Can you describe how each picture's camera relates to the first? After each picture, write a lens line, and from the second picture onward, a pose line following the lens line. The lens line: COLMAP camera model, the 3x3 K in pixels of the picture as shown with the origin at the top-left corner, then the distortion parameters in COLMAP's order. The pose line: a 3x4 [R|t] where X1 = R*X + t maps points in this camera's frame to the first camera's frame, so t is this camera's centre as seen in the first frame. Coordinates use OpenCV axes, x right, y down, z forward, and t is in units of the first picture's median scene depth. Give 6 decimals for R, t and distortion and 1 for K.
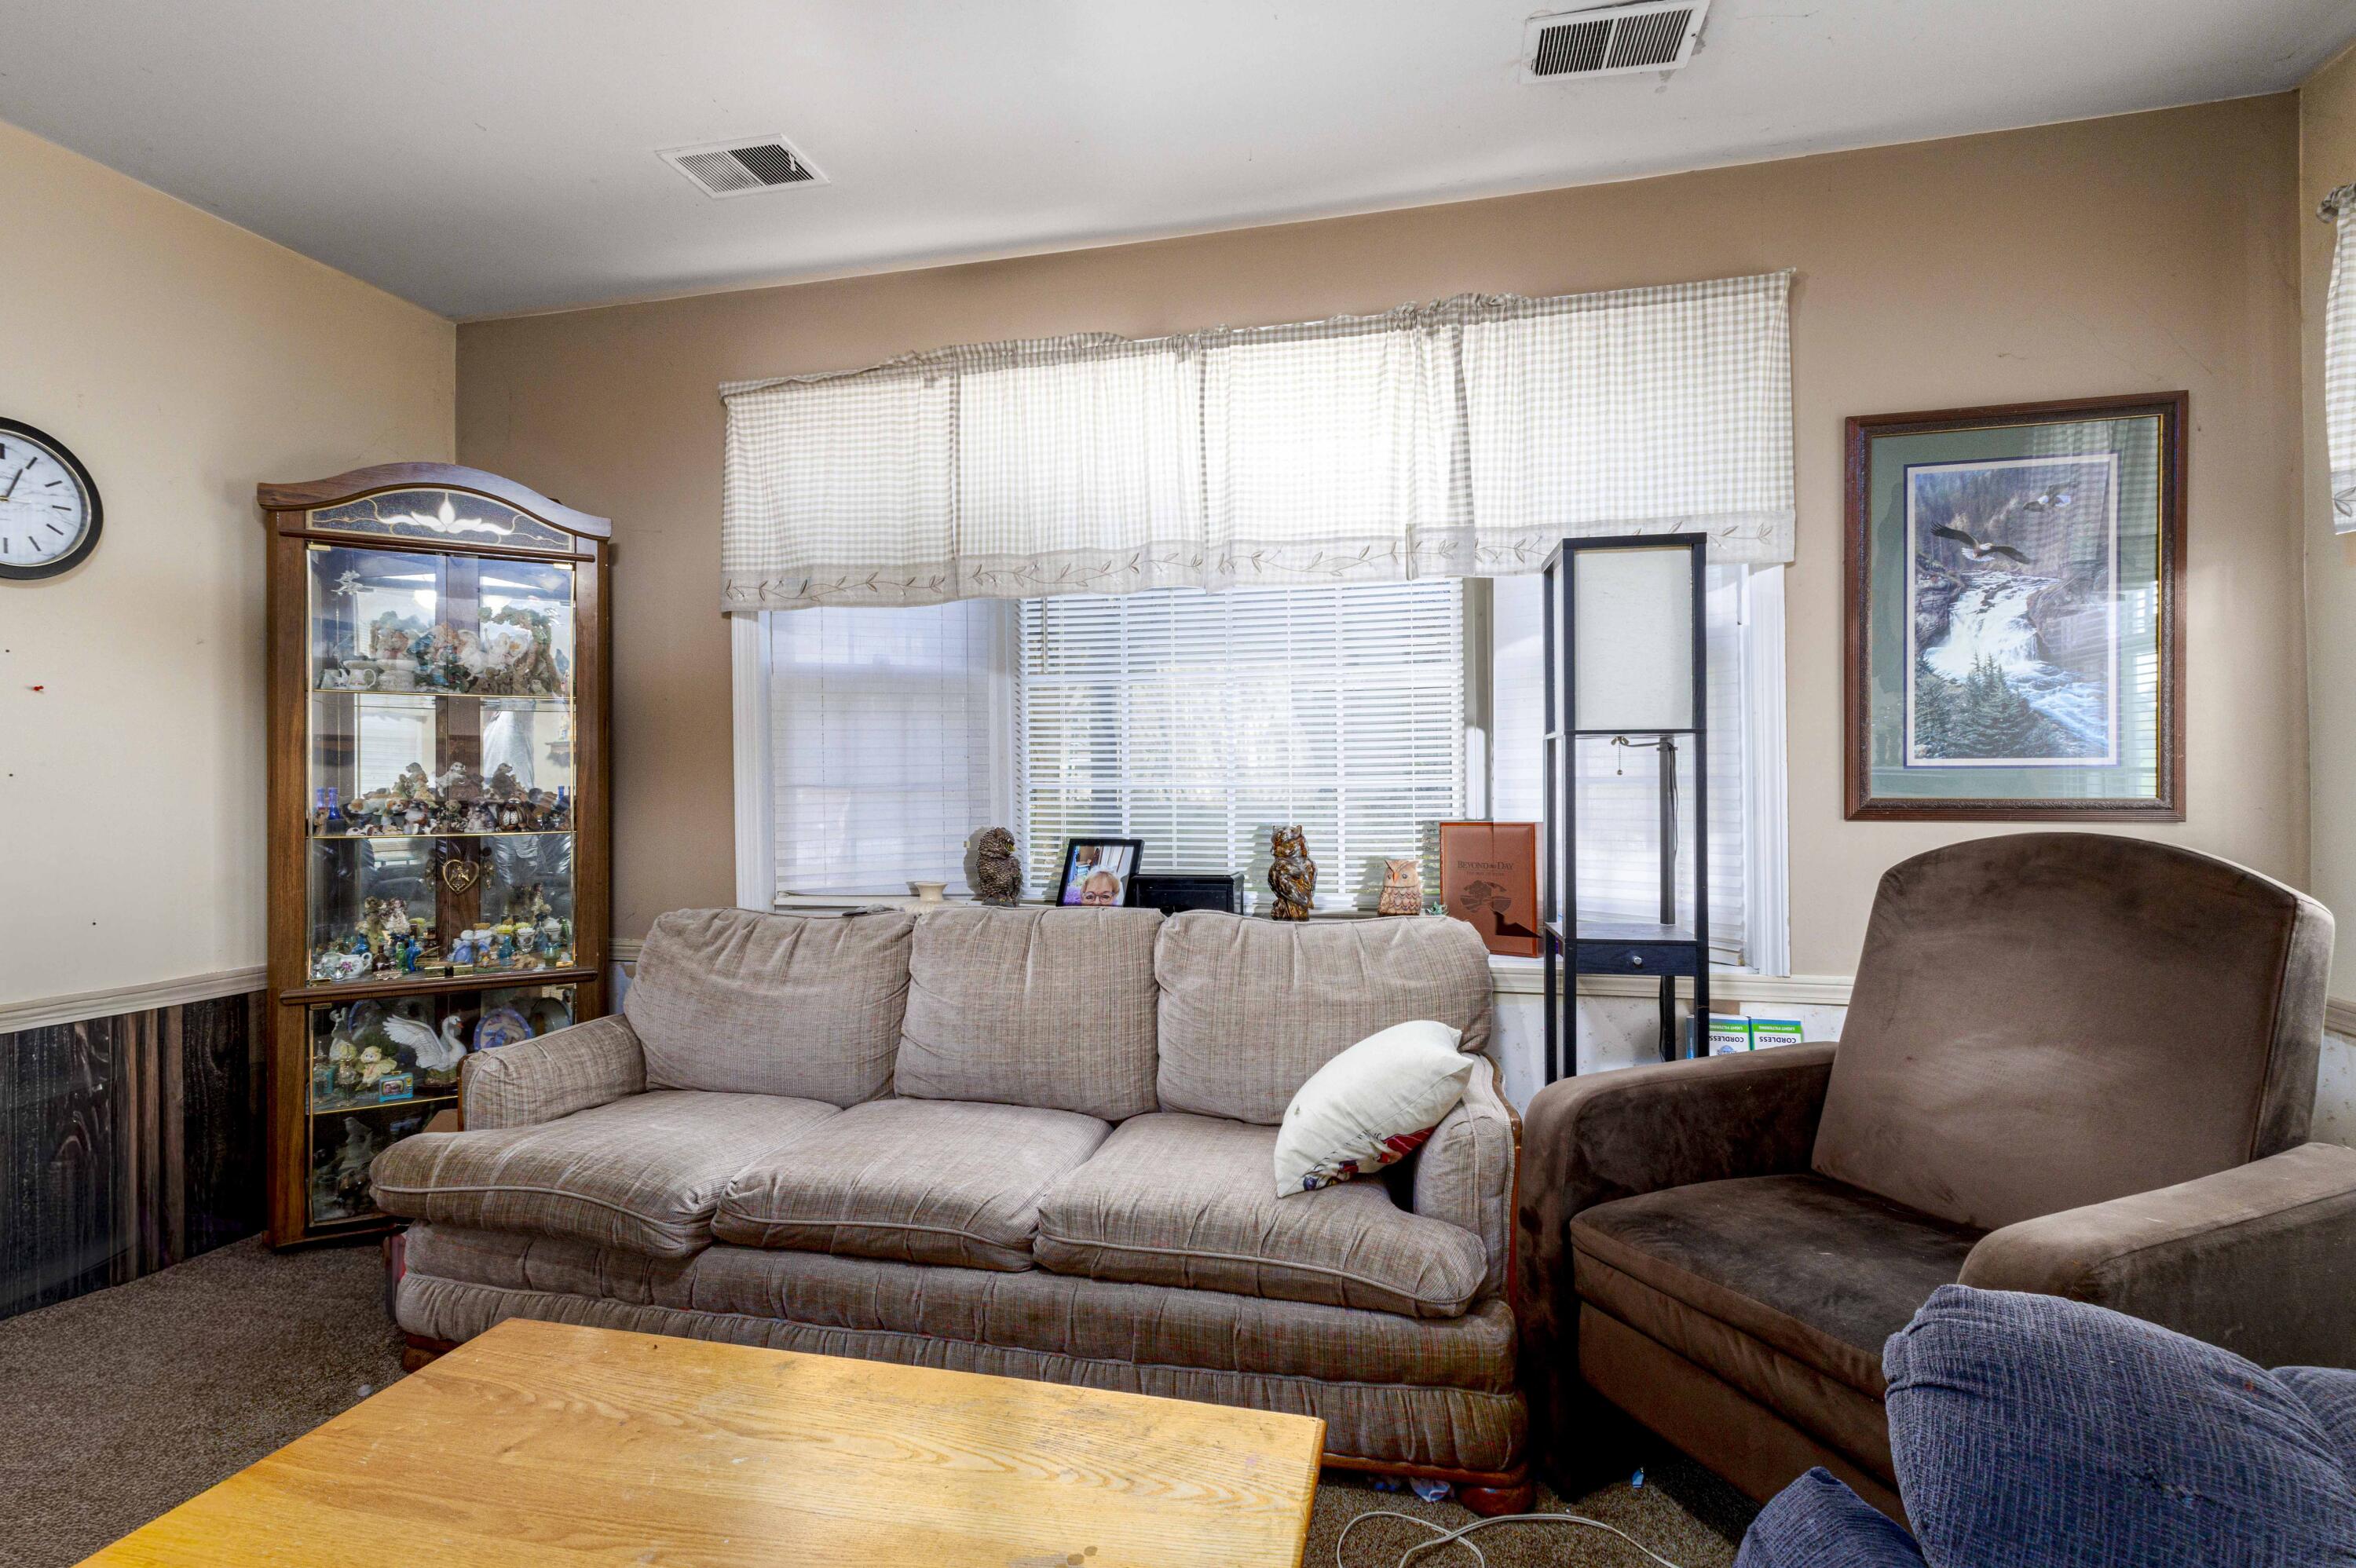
lens RADIAL K [[1109.7, 0, 1177.3], [0, 1109.7, 777.1], [0, 0, 1]] dist [0.004664, 0.001391]
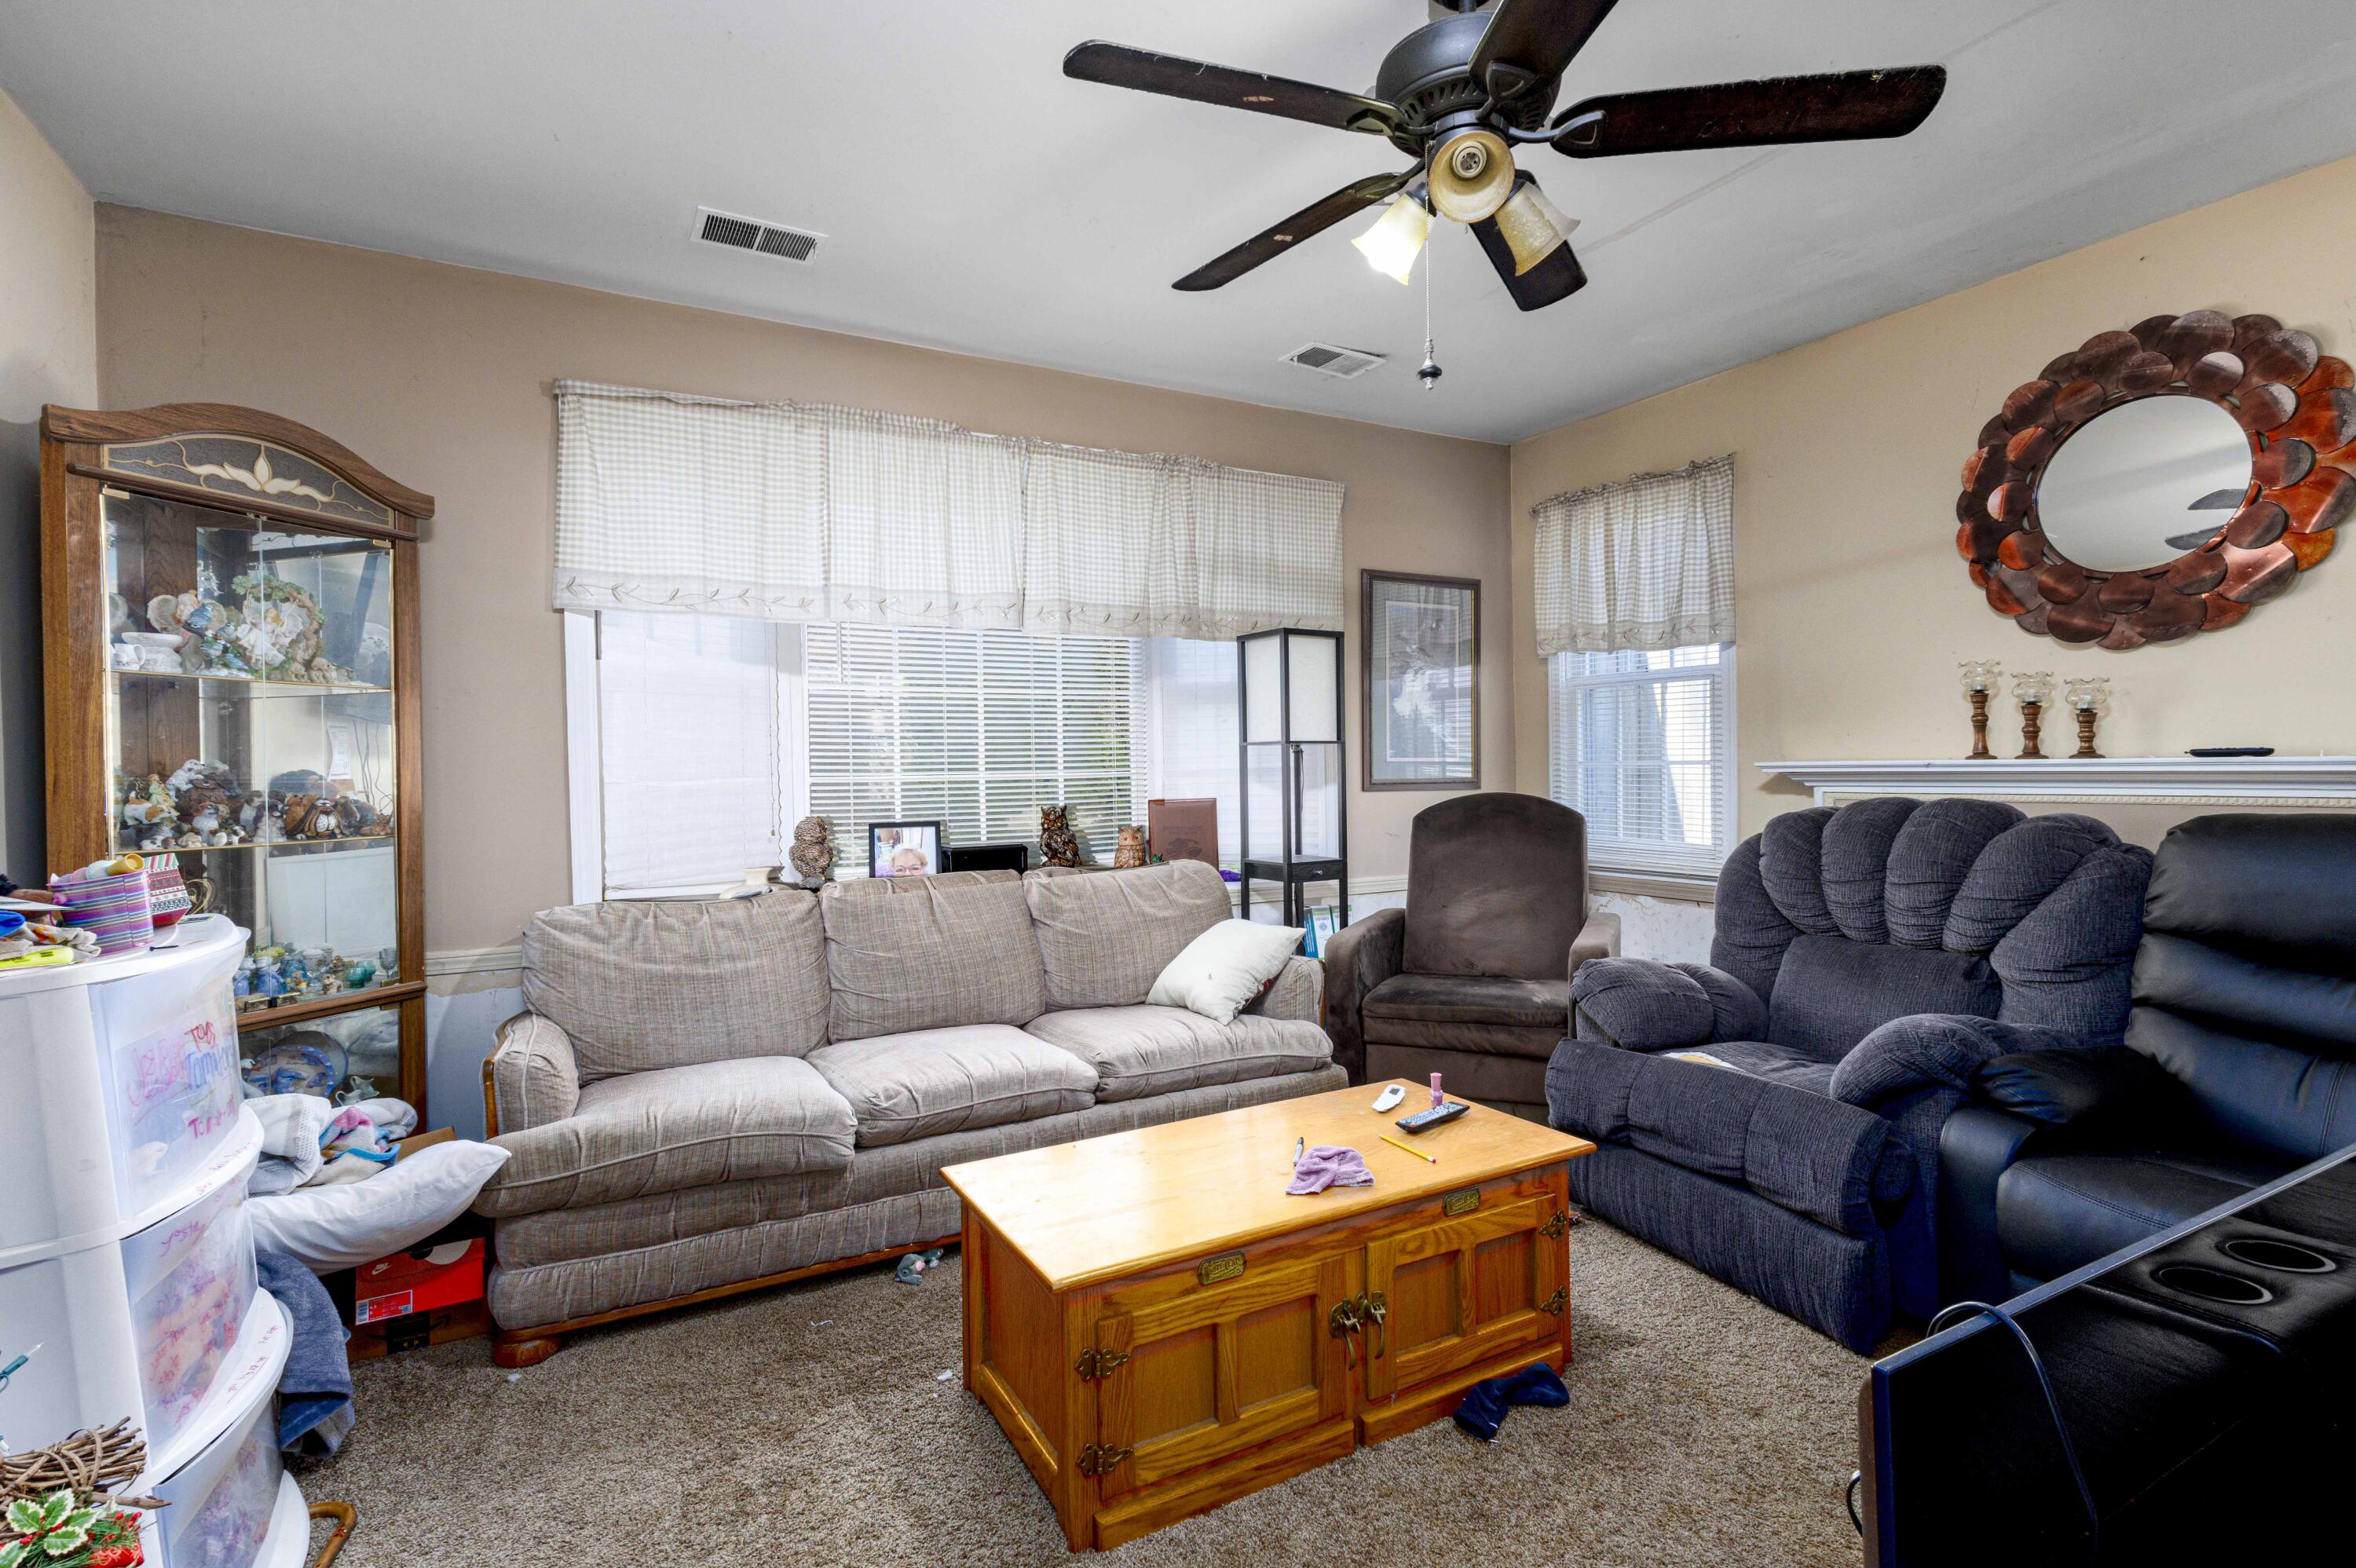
lens RADIAL K [[1109.7, 0, 1182.9], [0, 1109.7, 779.6], [0, 0, 1]] dist [0.004664, 0.001391]
pose [[0.736204, -0.012482, 0.676645, -0.781042], [0.008369, 0.999921, 0.009341, -0.000230], [-0.676708, -0.001214, 0.736251, -0.122273]]
